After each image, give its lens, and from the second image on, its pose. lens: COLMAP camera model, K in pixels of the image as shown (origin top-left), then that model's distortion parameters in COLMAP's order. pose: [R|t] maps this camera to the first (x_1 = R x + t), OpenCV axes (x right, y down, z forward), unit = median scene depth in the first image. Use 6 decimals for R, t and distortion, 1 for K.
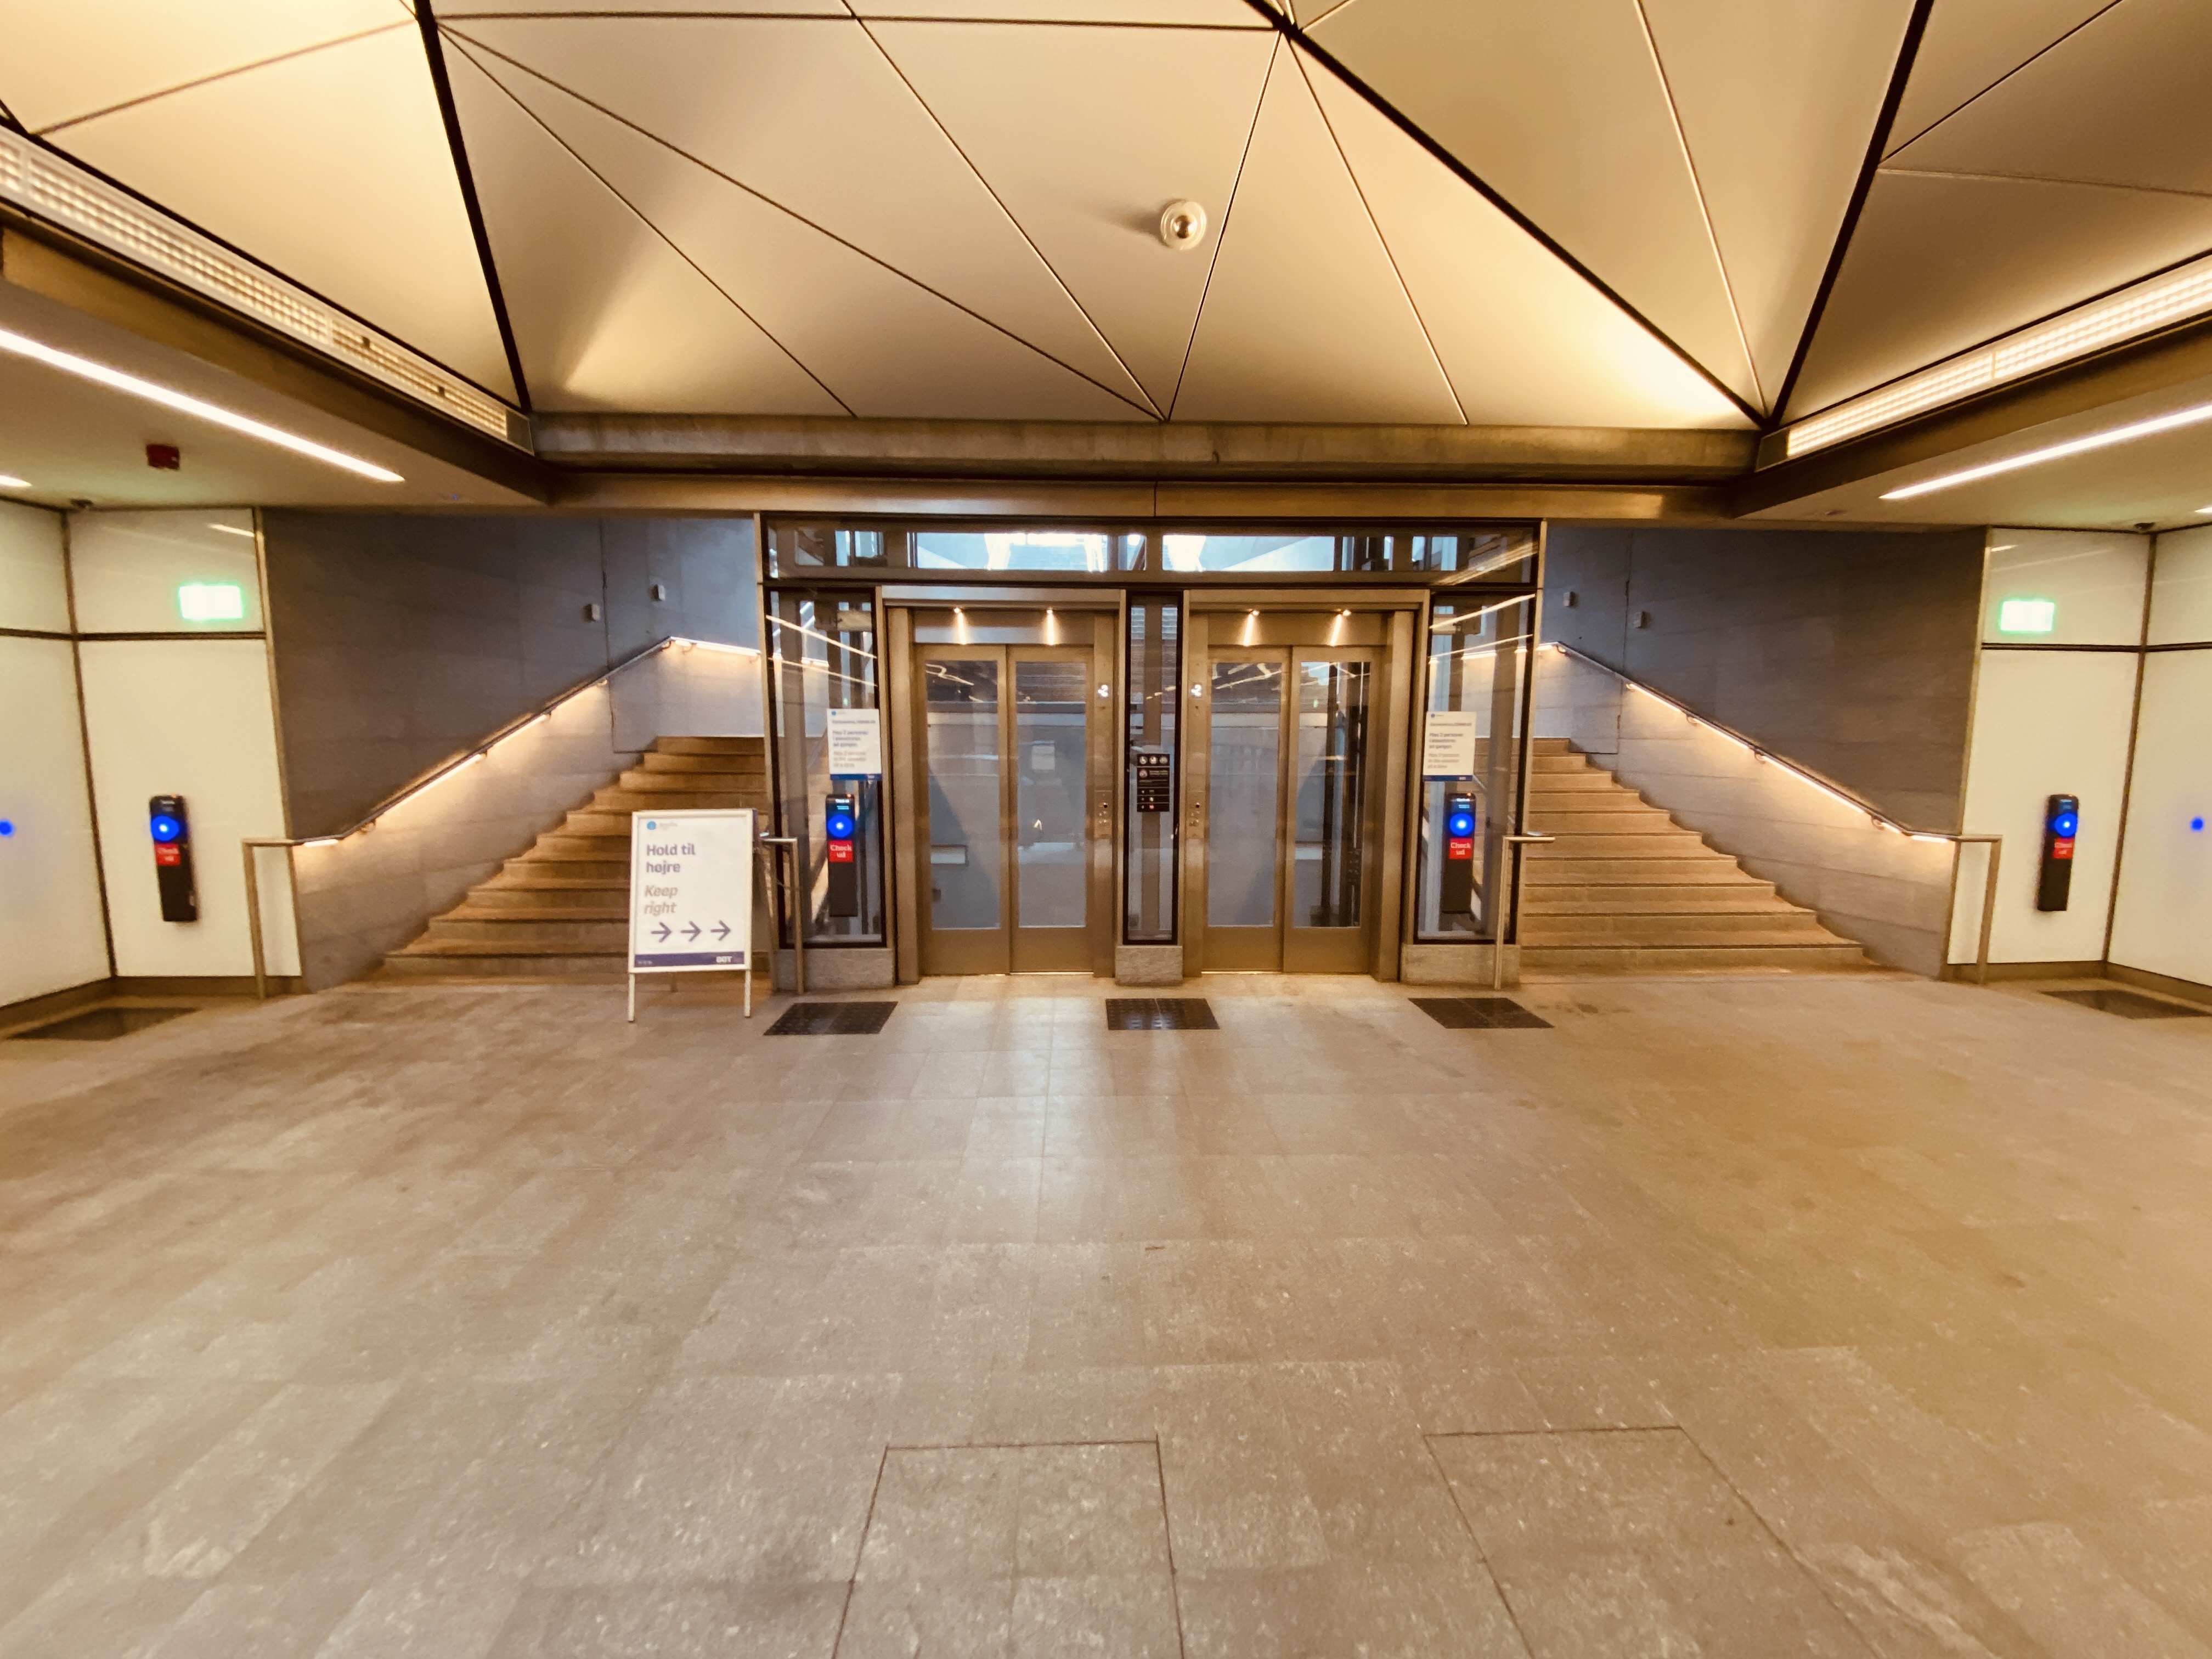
lens RADIAL K [[916.4, 0, 1106.0], [0, 916.4, 829.5], [0, 0, 1]] dist [0.084751, -0.041506]
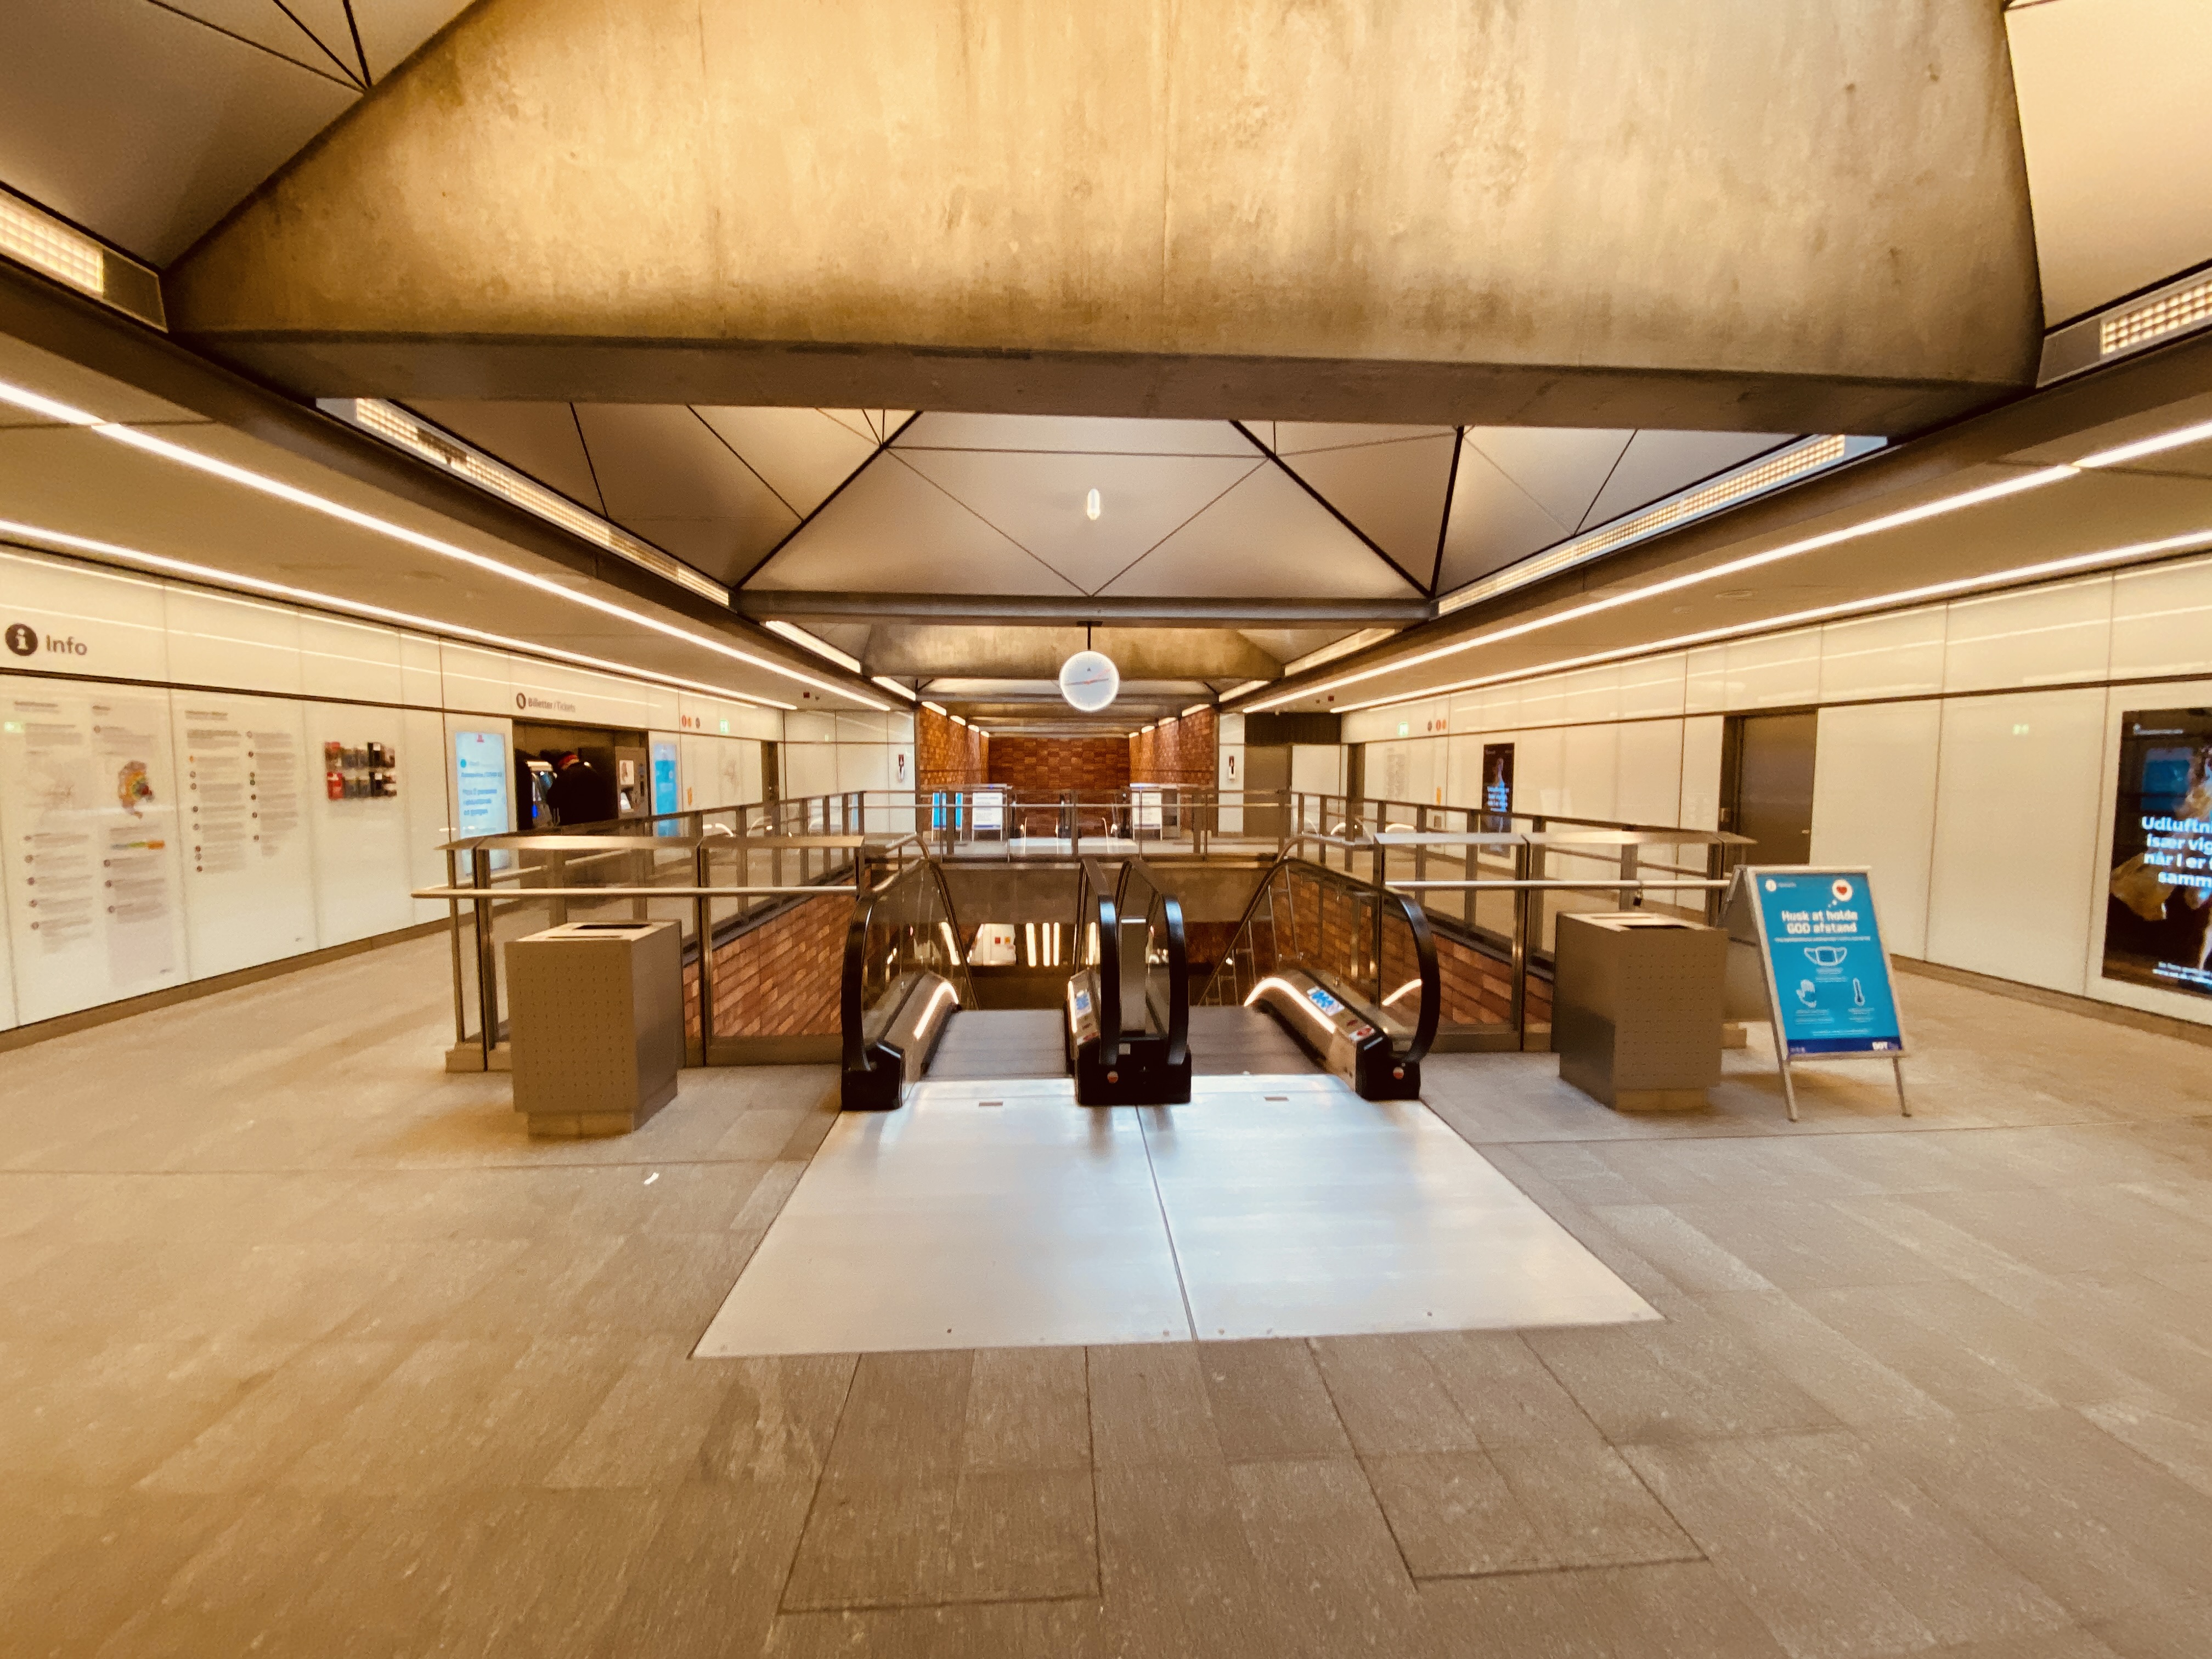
lens RADIAL K [[916.4, 0, 1106.0], [0, 916.4, 829.5], [0, 0, 1]] dist [0.084751, -0.041506]
pose [[-0.999633, -0.009524, -0.025353, 0.420265], [-0.013248, 0.988441, 0.151027, -0.175550], [0.023622, 0.151308, -0.988204, 2.036144]]
